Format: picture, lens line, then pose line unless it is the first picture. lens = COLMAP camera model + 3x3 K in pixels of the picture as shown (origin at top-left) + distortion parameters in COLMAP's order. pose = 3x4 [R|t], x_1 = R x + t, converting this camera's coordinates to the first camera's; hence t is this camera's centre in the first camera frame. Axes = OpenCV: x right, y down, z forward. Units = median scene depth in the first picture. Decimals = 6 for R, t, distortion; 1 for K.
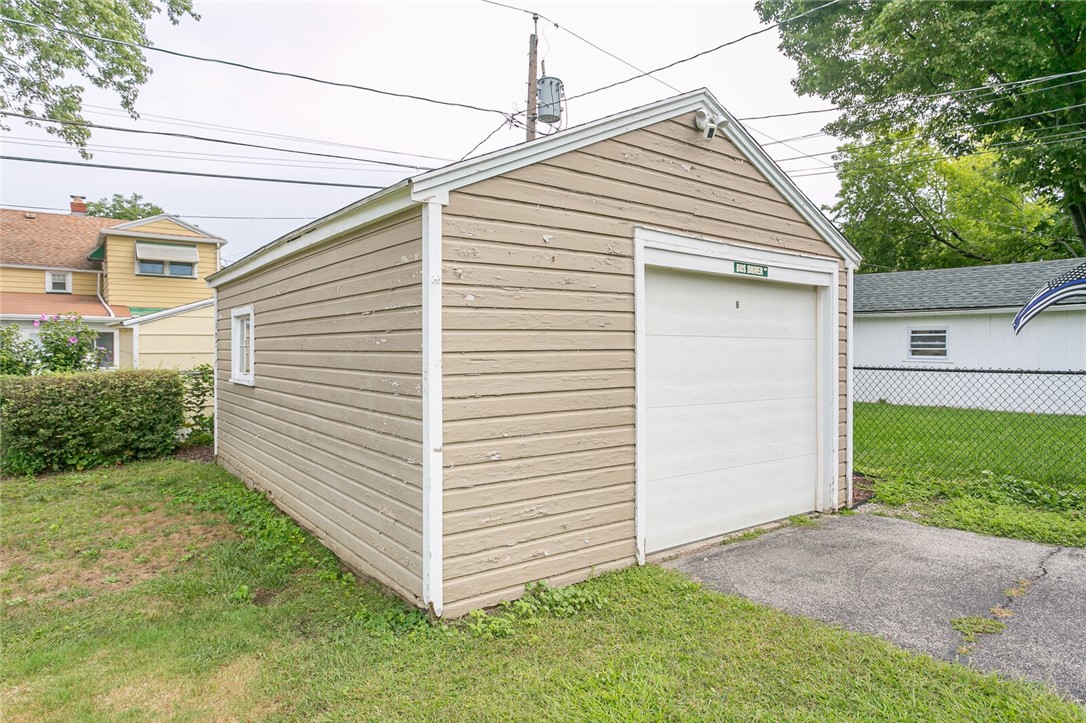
lens RADIAL K [[667.2, 0, 537.5], [0, 667.2, 366.1], [0, 0, 1]] dist [-0.004526, -0.000475]
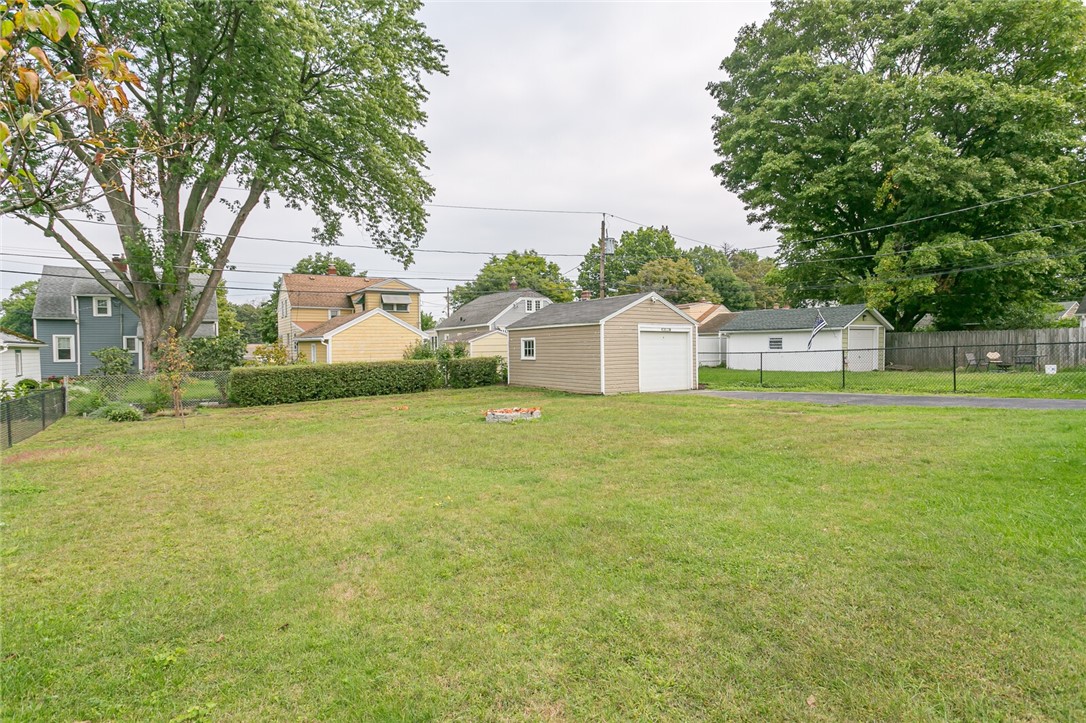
lens RADIAL K [[575.9, 0, 547.2], [0, 575.9, 356.4], [0, 0, 1]] dist [-0.015194, 0.002603]
pose [[0.998274, -0.012698, -0.057344, -0.150084], [0.011966, 0.999843, -0.013077, 0.044692], [0.057501, 0.012368, 0.998269, -1.752711]]
